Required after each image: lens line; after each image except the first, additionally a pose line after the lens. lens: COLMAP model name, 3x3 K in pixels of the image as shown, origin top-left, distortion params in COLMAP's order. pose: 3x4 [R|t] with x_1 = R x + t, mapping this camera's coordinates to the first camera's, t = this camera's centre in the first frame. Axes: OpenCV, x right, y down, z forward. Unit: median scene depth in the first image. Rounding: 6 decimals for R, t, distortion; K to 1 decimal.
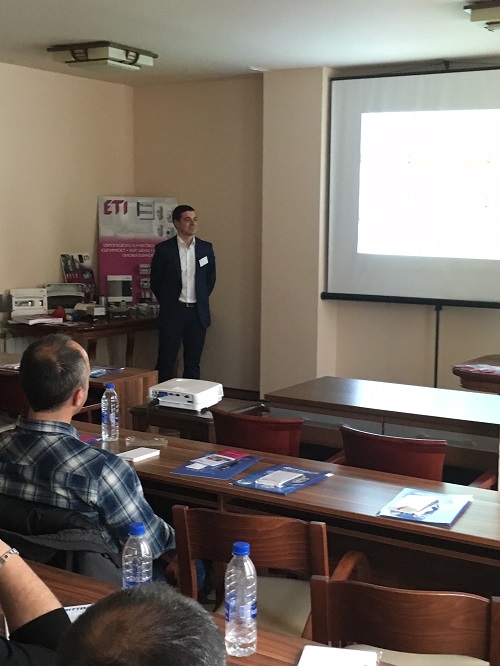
lens RADIAL K [[968.1, 0, 250.0], [0, 968.1, 333.0], [0, 0, 1]] dist [-0.160588, 0.025427]
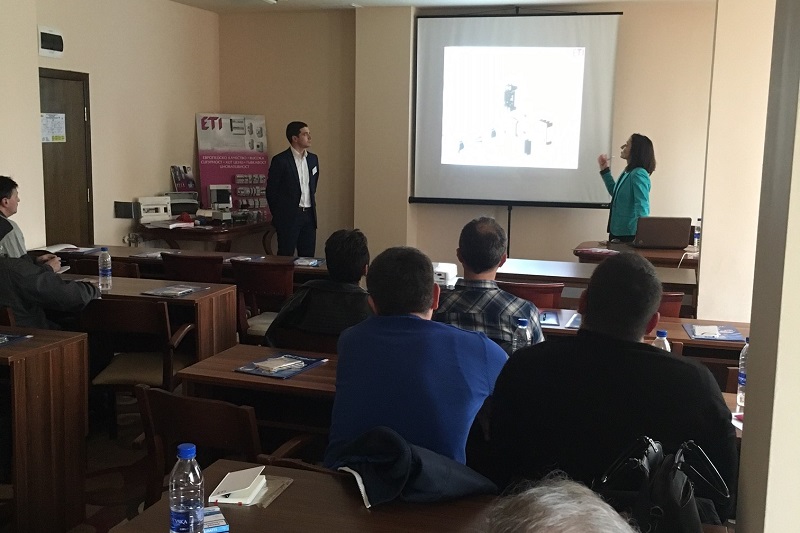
lens RADIAL K [[935.7, 0, 400.0], [0, 935.7, 266.5], [0, 0, 1]] dist [-0.135002, 0.002592]
pose [[0.955208, -0.032484, 0.294146, -0.275912], [0.025900, 0.999320, 0.026254, 0.012774], [-0.294799, -0.017460, 0.955400, -0.093848]]
